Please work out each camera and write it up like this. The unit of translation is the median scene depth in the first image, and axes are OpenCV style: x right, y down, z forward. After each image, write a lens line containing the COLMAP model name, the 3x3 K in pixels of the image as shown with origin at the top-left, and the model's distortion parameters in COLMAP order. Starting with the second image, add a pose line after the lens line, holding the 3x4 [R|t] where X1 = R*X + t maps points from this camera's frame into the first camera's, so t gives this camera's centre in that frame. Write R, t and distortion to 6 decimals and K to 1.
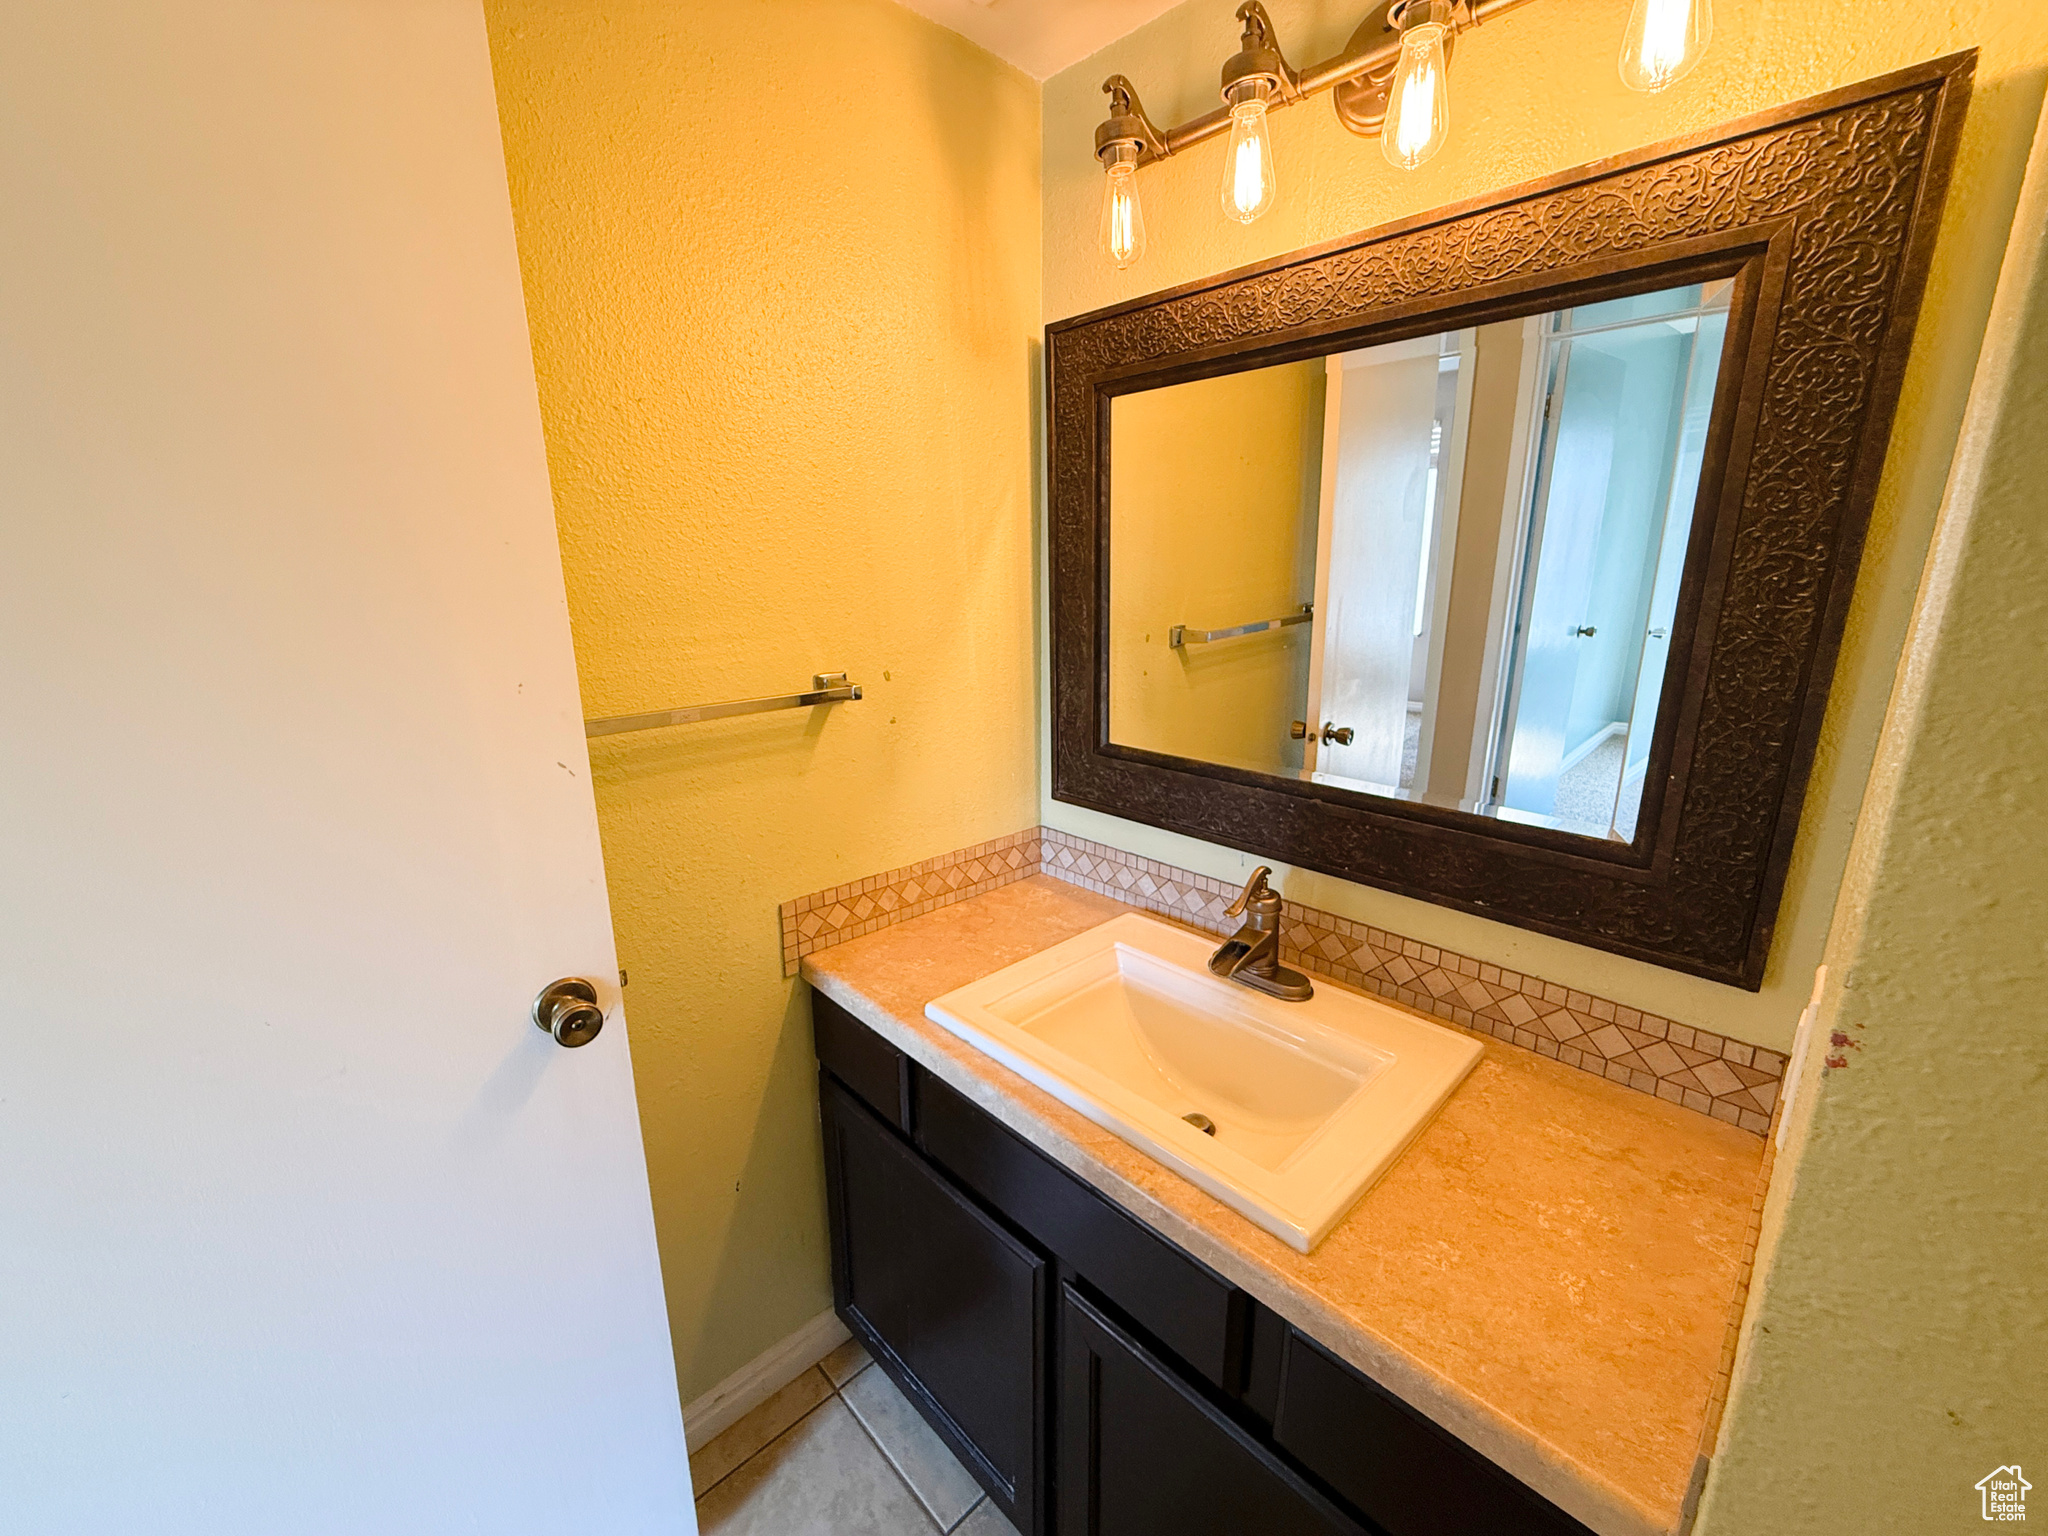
lens RADIAL K [[815.9, 0, 1024.0], [0, 815.9, 765.2], [0, 0, 1]] dist [0.000532, -0.000057]
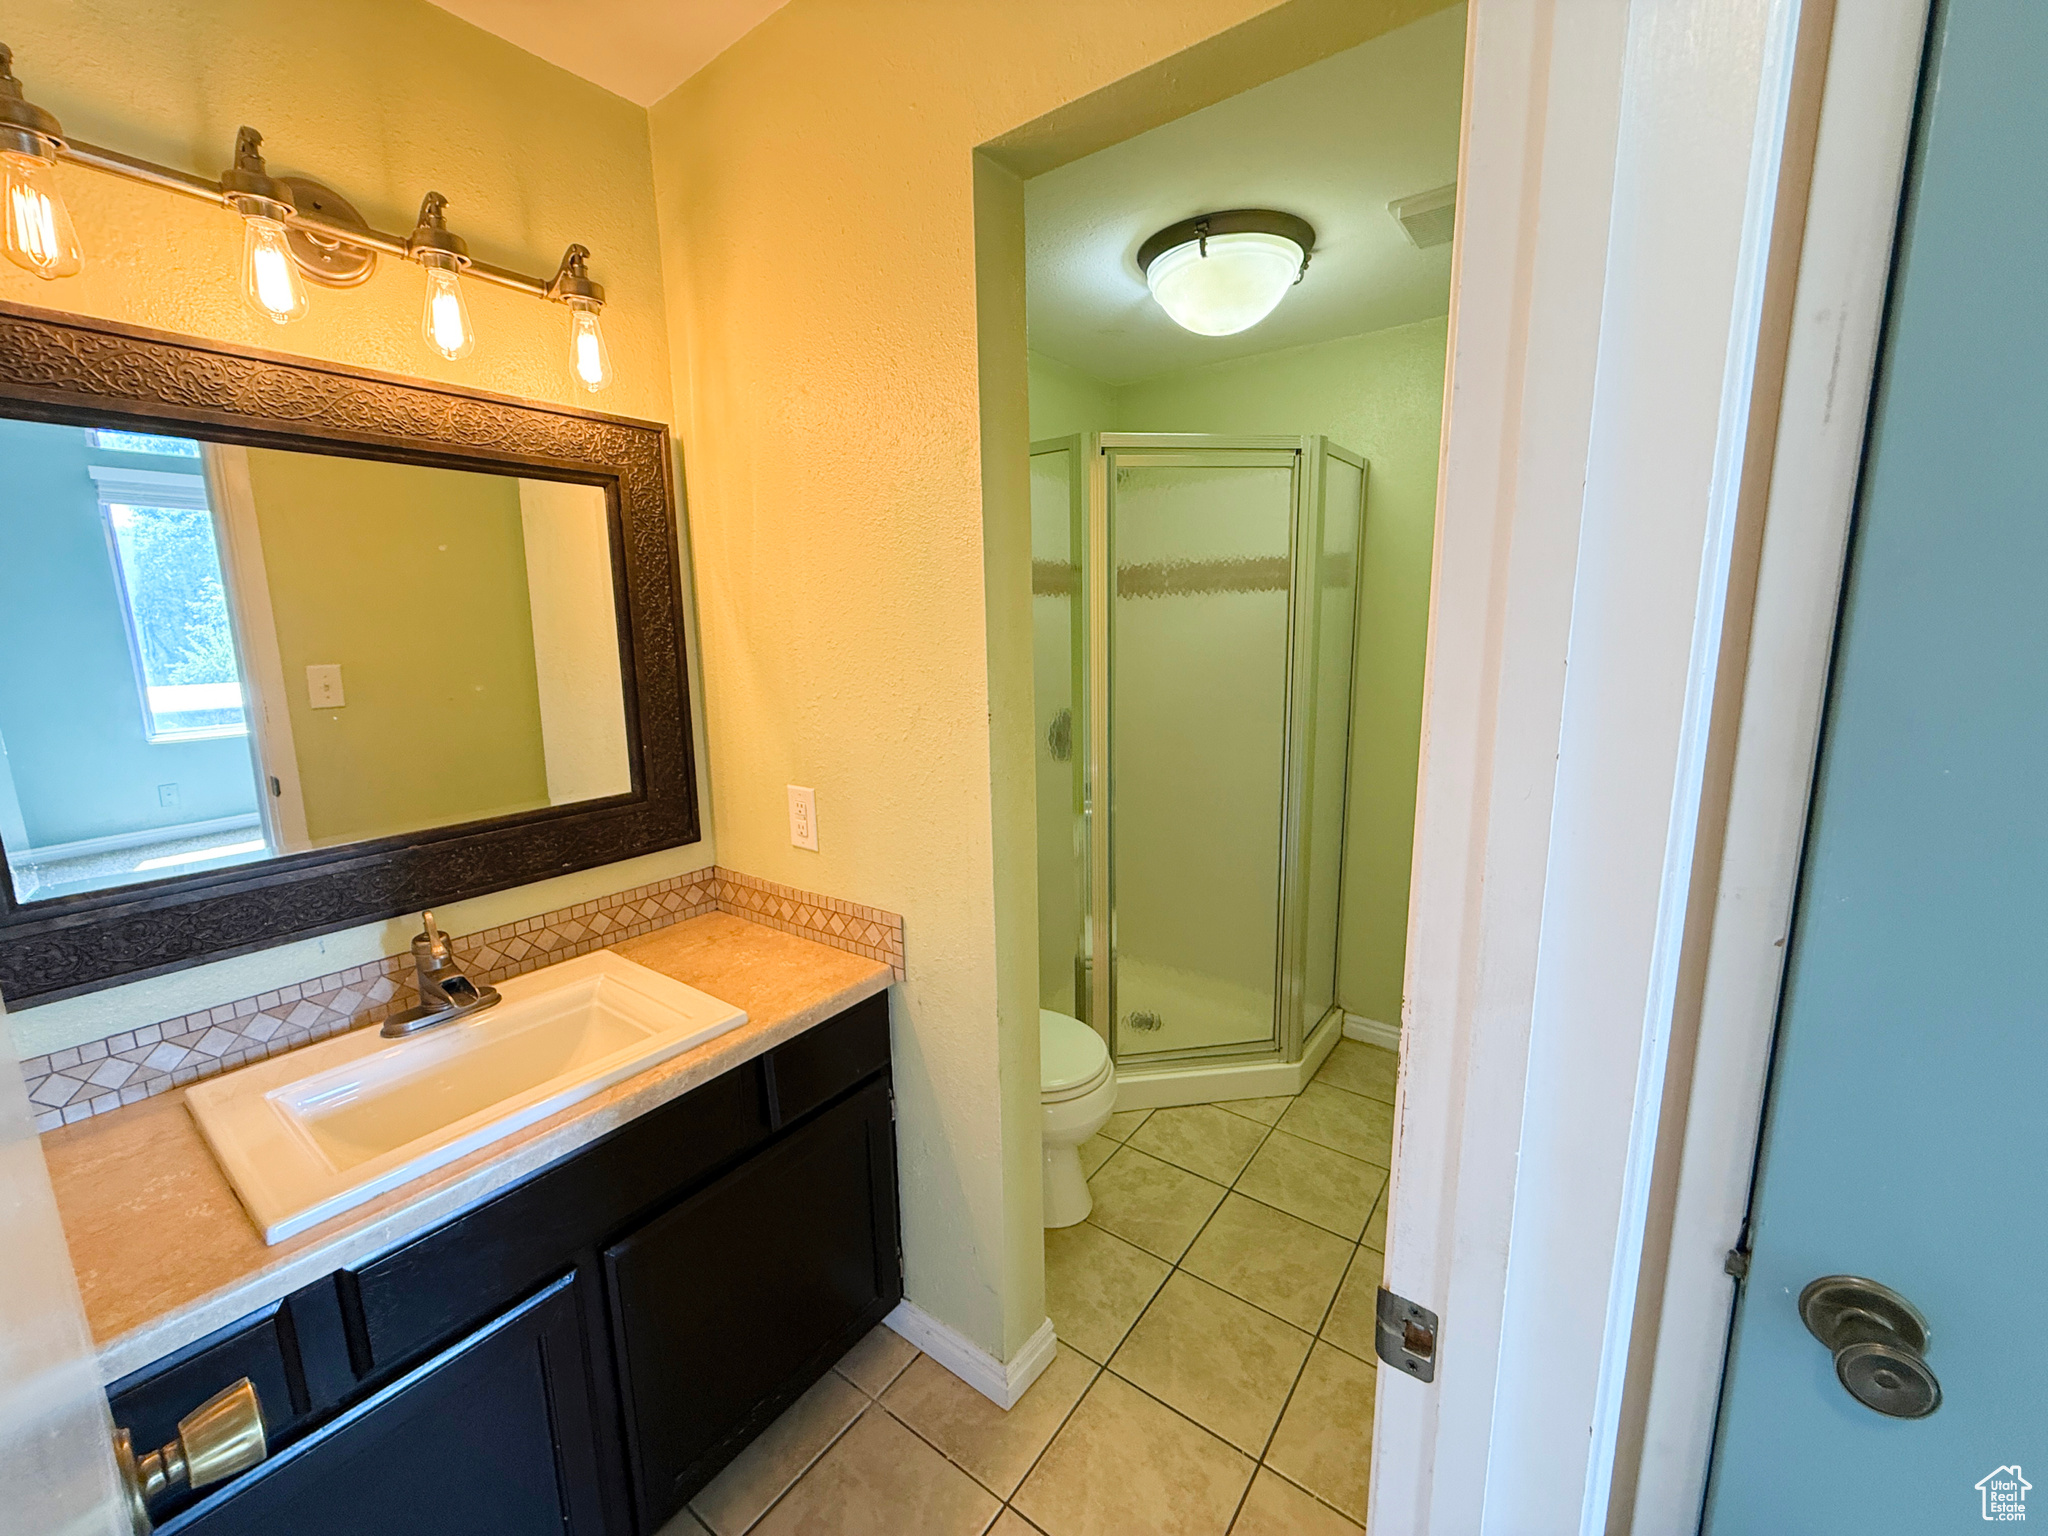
lens RADIAL K [[815.9, 0, 1021.5], [0, 815.9, 765.5], [0, 0, 1]] dist [0.000532, -0.000057]
pose [[-0.167237, -0.162481, 0.972436, -0.999025], [0.257172, 0.944991, 0.202123, -0.086864], [-0.951785, 0.283886, -0.116251, 0.365494]]
